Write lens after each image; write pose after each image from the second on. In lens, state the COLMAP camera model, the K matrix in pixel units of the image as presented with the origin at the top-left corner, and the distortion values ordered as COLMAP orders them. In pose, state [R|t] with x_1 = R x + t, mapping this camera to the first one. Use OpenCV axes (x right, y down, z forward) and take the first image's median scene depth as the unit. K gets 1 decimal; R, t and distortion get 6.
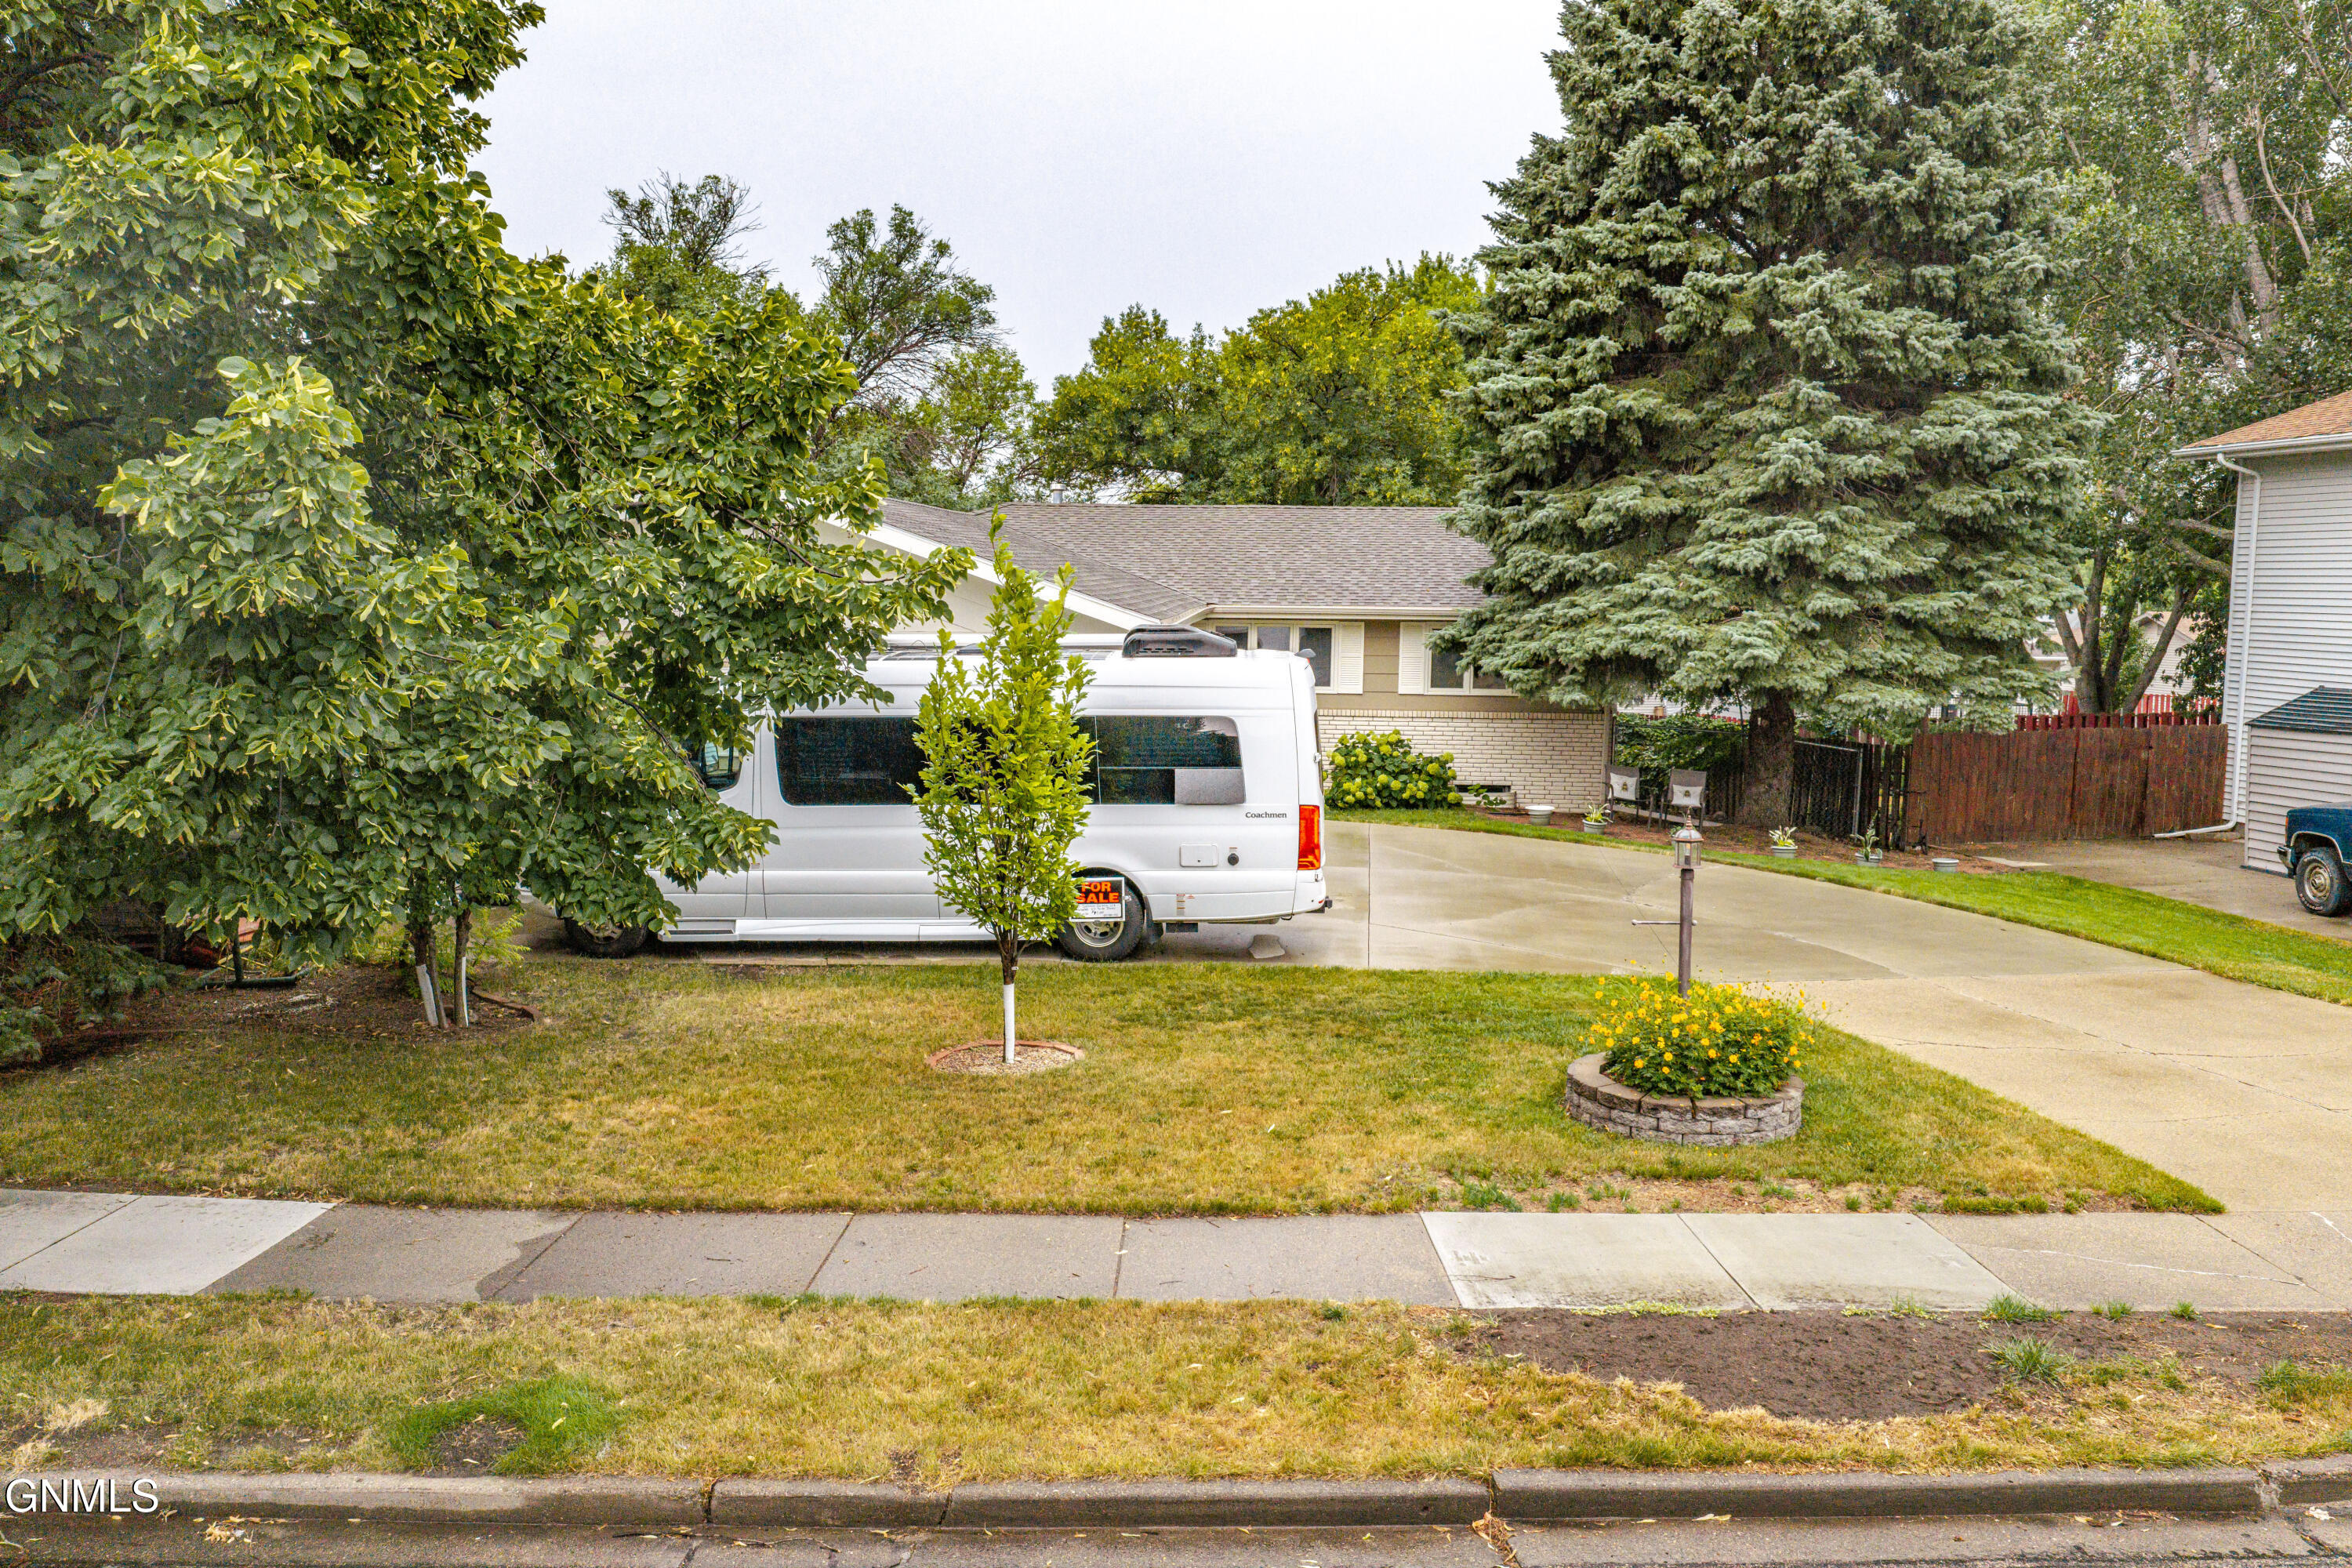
lens RADIAL K [[1935.9, 0, 1176.0], [0, 1935.9, 784.0], [0, 0, 1]] dist [0.010114, -0.012509]
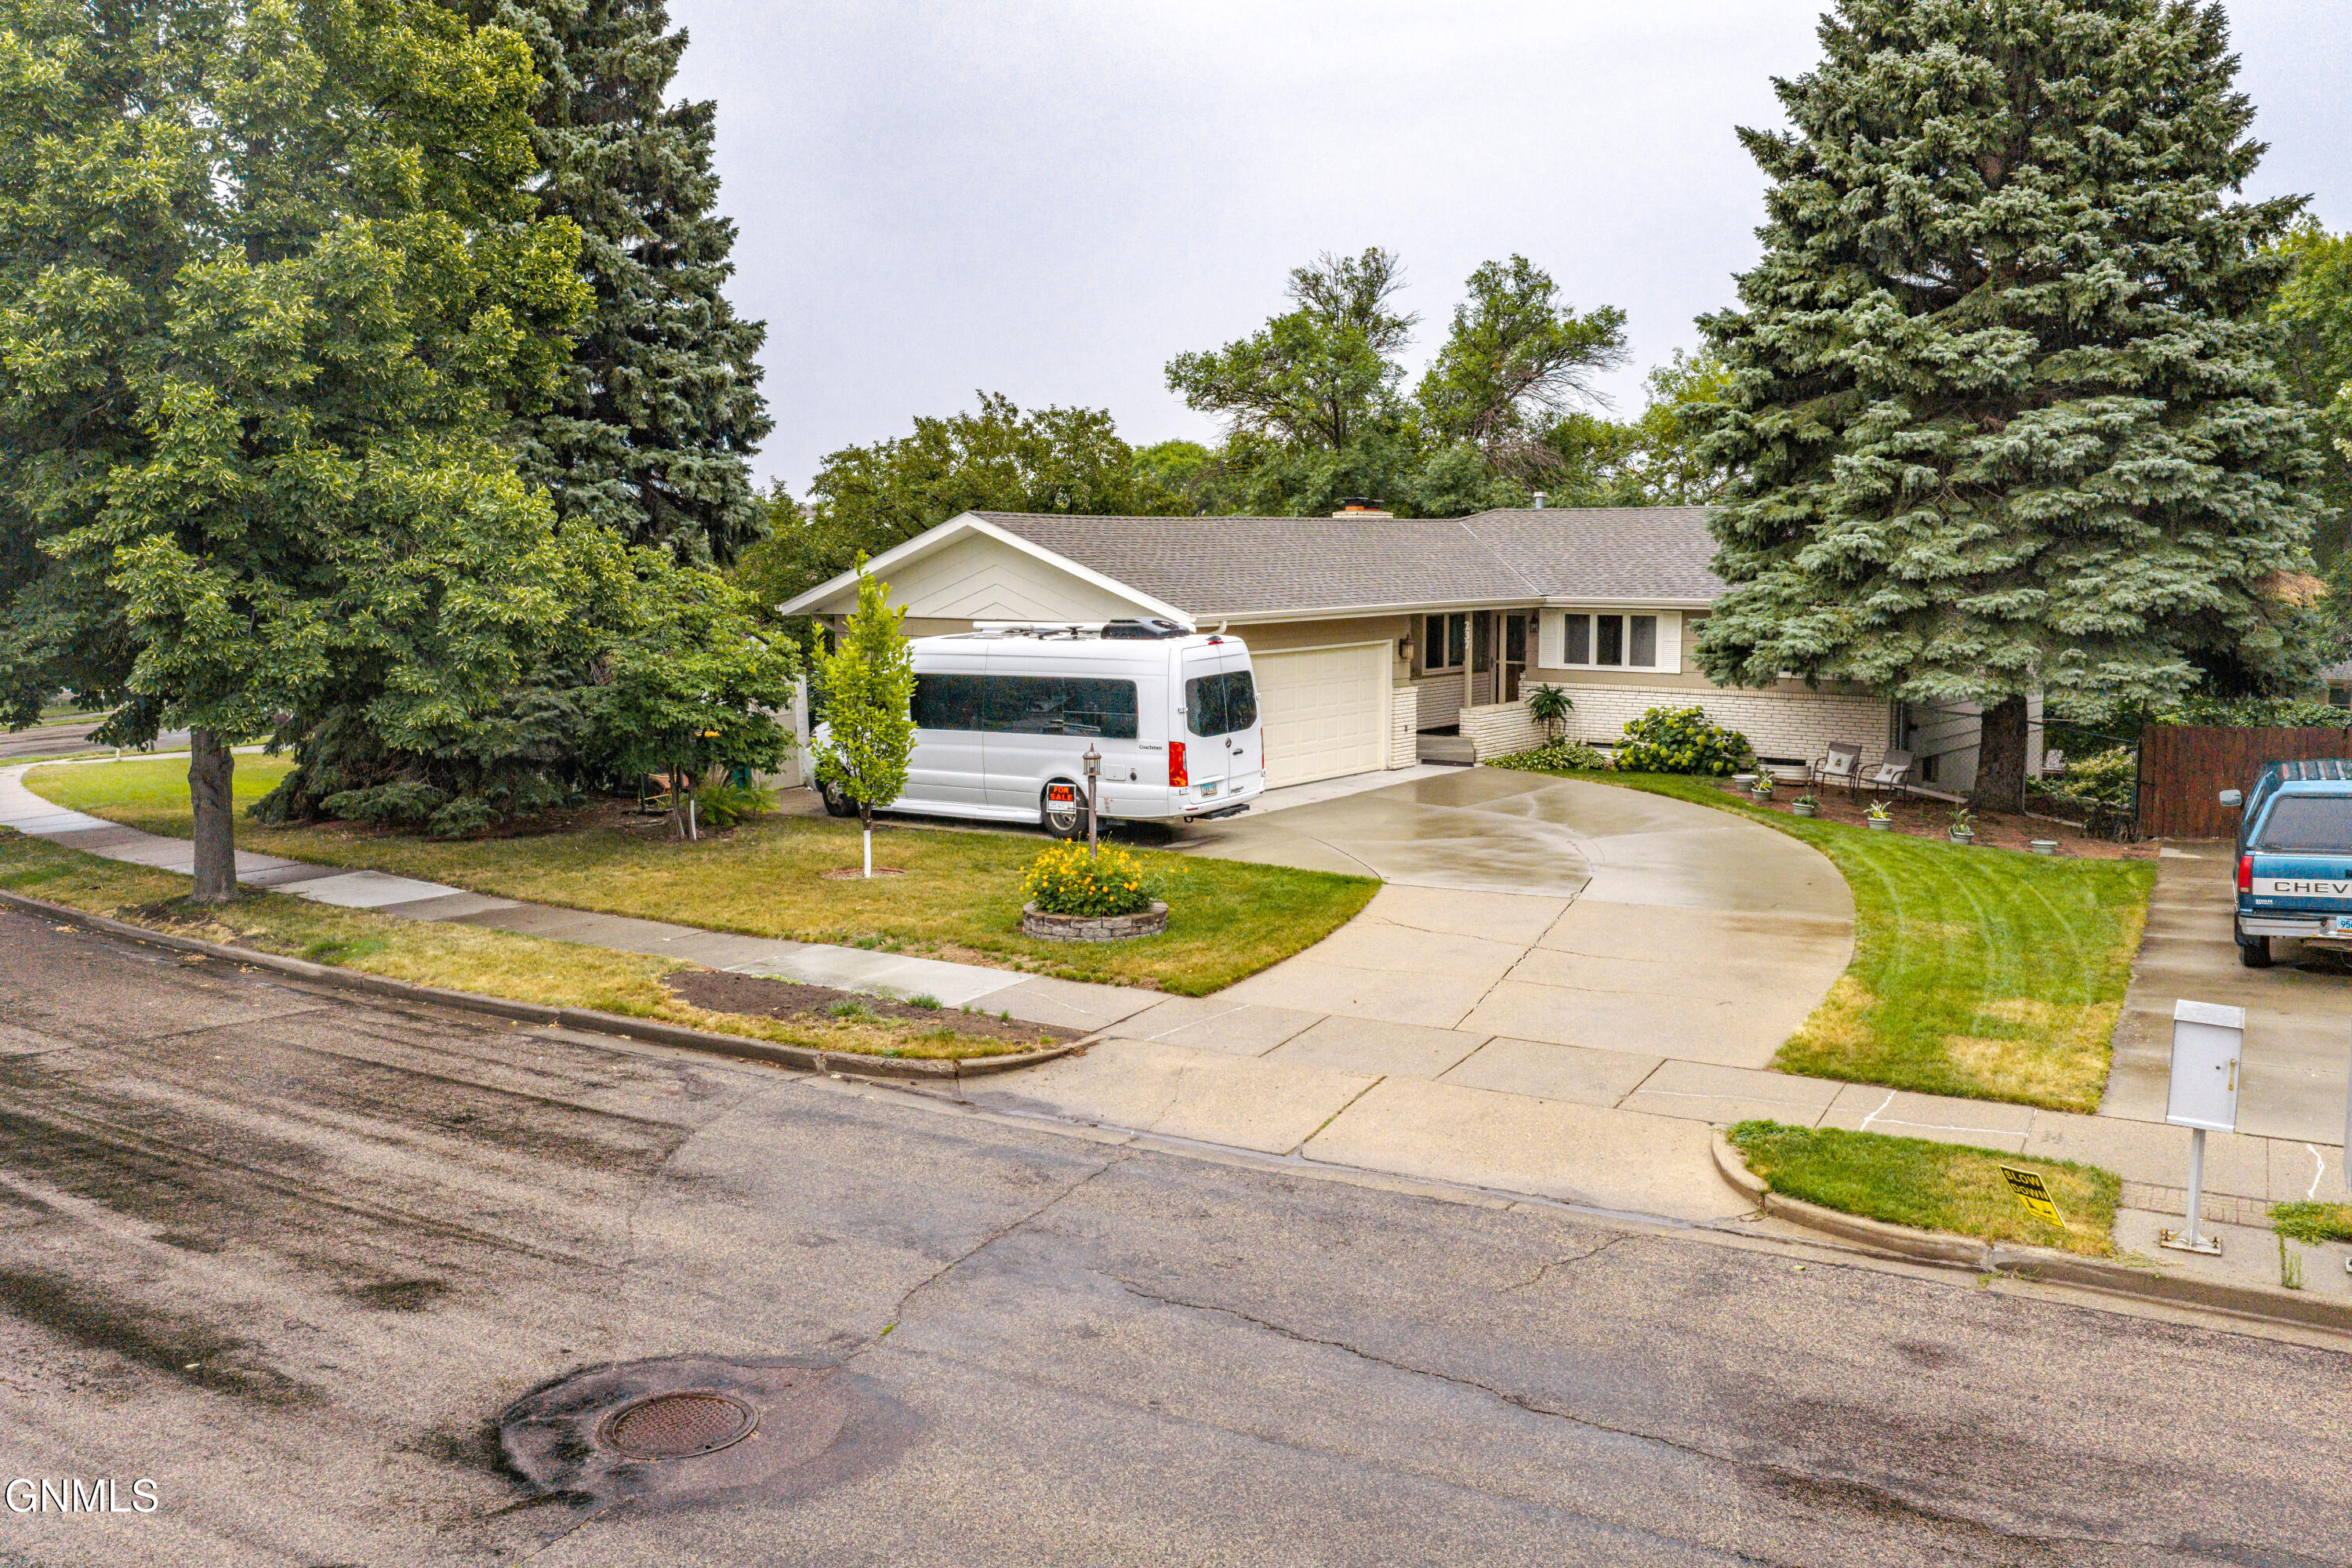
lens RADIAL K [[1972.3, 0, 1210.4], [0, 1972.3, 695.6], [0, 0, 1]] dist [0.014817, -0.053310]
pose [[0.827204, 0.029789, -0.561112, 0.652539], [-0.048635, 0.998642, -0.018682, 0.001971], [0.559793, 0.042743, 0.827529, -0.153029]]
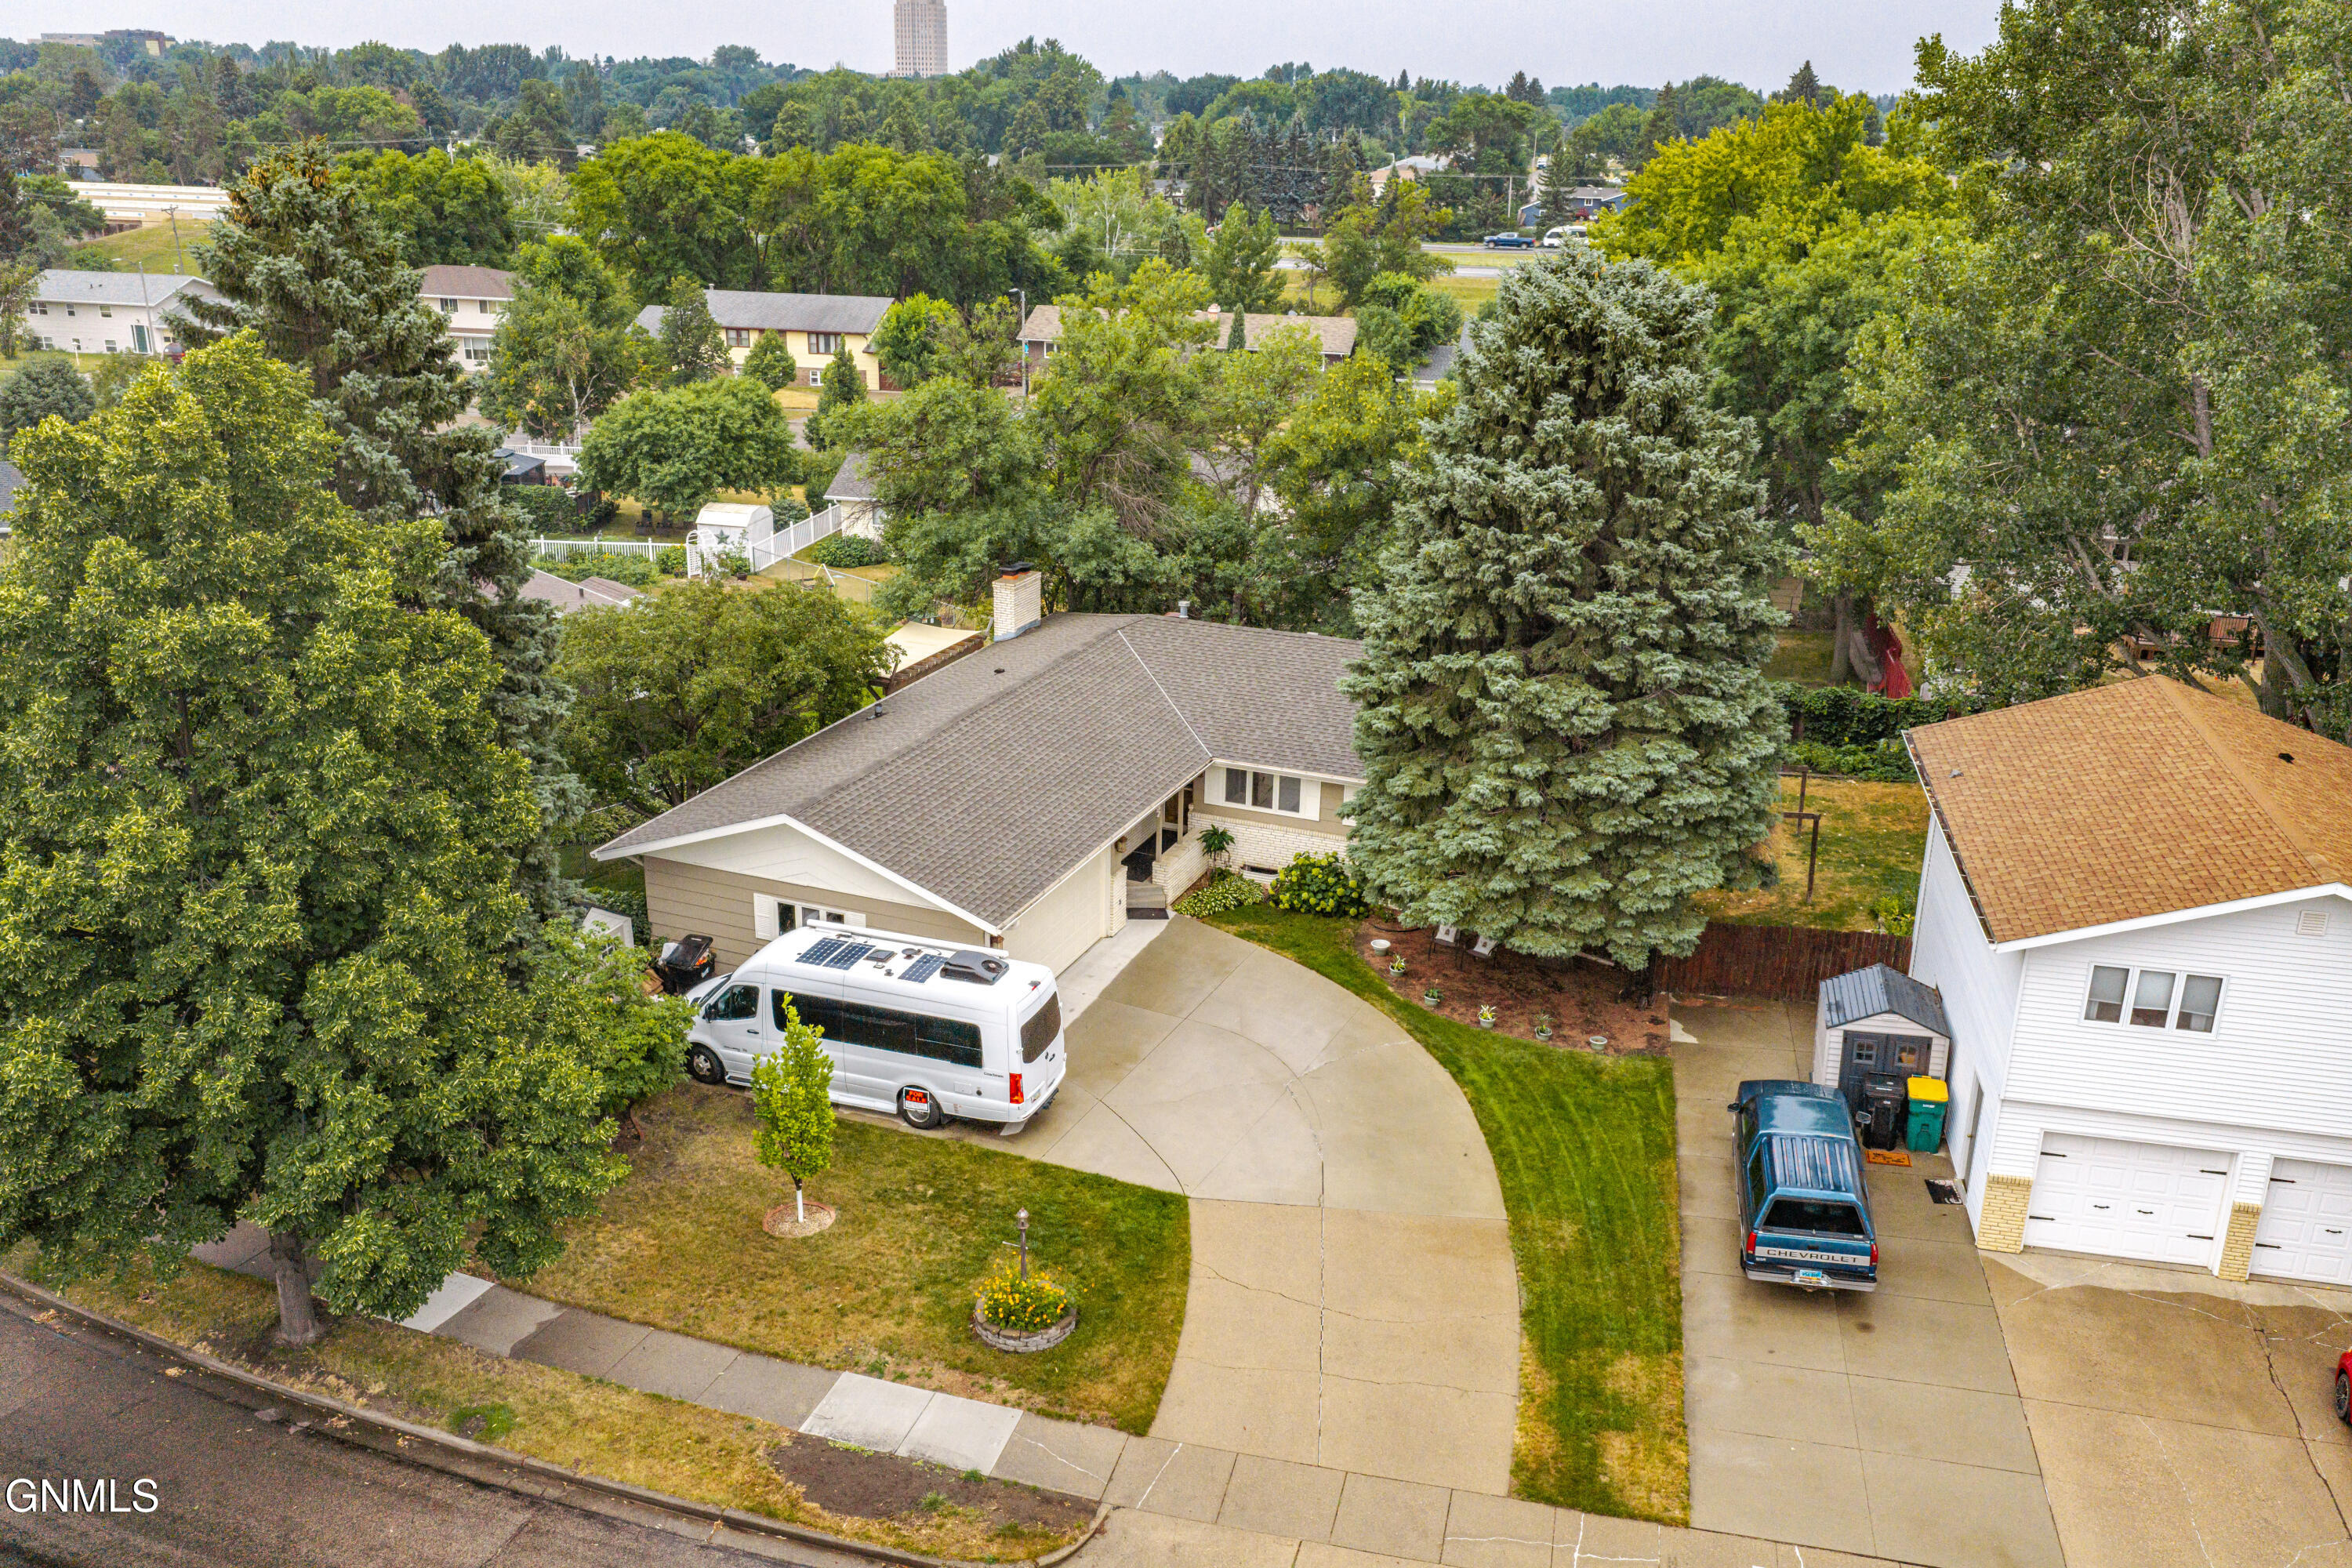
lens RADIAL K [[1971.6, 0, 1203.5], [0, 1971.6, 780.5], [0, 0, 1]] dist [0.007098, -0.037546]
pose [[0.947503, 0.114933, -0.298377, 0.566911], [-0.044420, 0.971430, 0.233132, -0.524487], [0.316647, -0.207639, 0.925538, -0.496924]]
